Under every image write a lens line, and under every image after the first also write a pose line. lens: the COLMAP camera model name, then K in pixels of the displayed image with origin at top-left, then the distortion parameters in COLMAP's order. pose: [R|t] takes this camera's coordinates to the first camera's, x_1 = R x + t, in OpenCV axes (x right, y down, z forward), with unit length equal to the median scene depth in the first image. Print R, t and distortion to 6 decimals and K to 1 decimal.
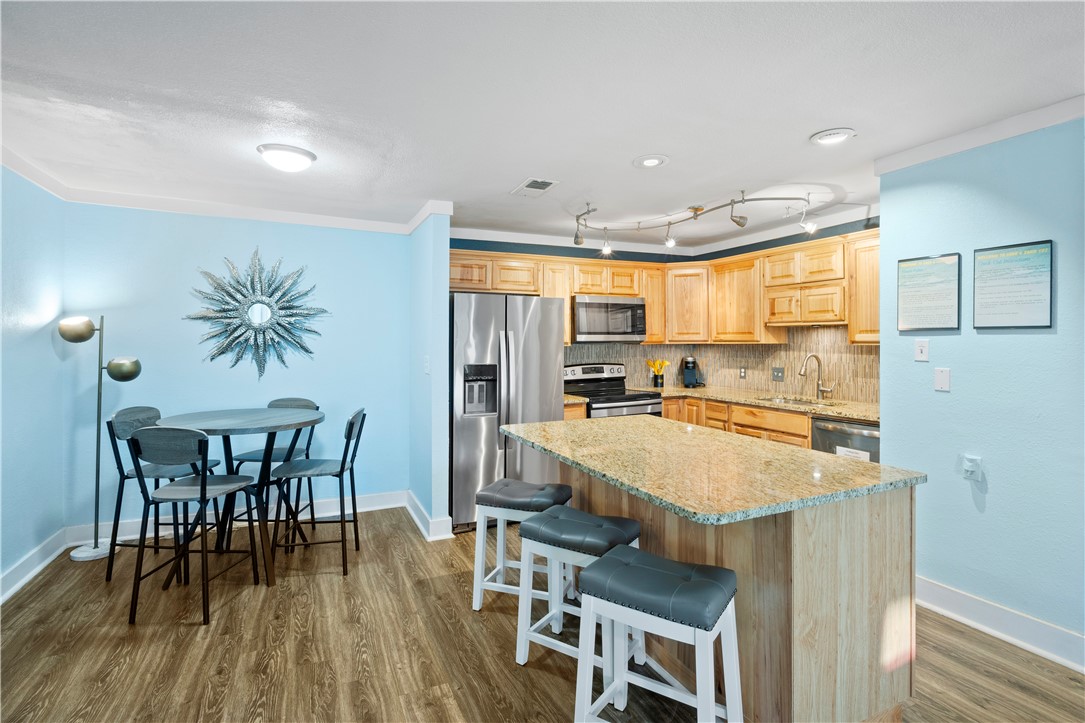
lens RADIAL K [[502.6, 0, 545.1], [0, 502.6, 339.7], [0, 0, 1]] dist [-0.000797, -0.000034]
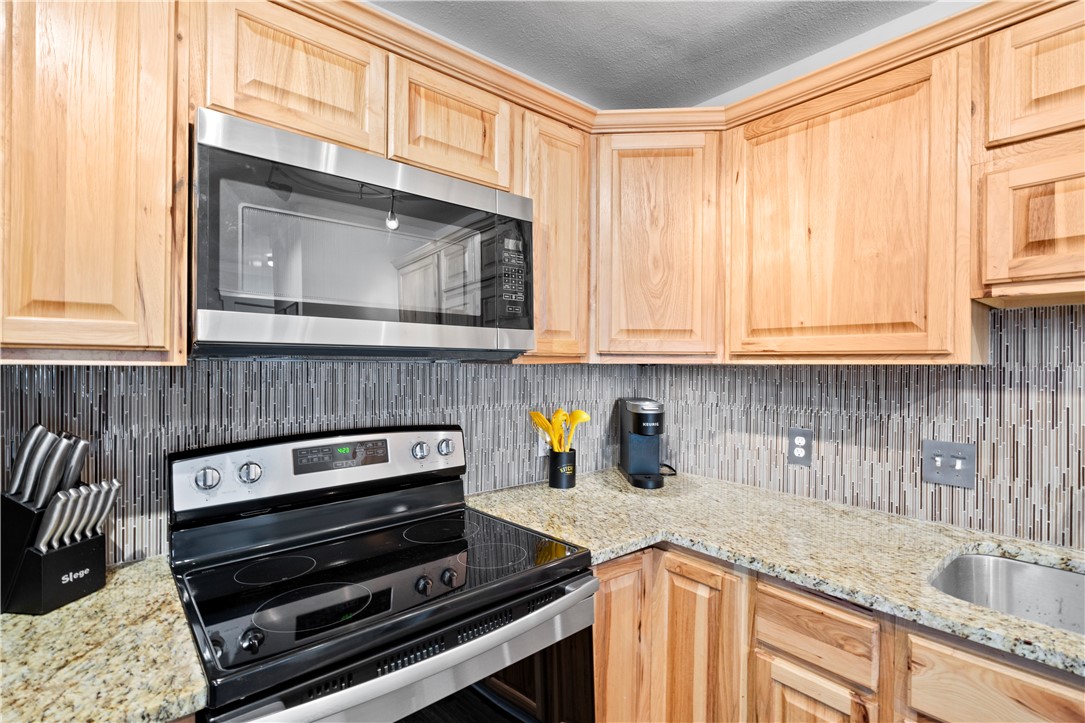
lens RADIAL K [[502.6, 0, 543.1], [0, 502.6, 362.8], [0, 0, 1]] dist [-0.000797, -0.000034]
pose [[0.967827, 0.011980, 0.251329, 0.131704], [-0.012028, 0.999927, -0.001345, 0.008956], [-0.251327, -0.001721, 0.967901, 0.706774]]
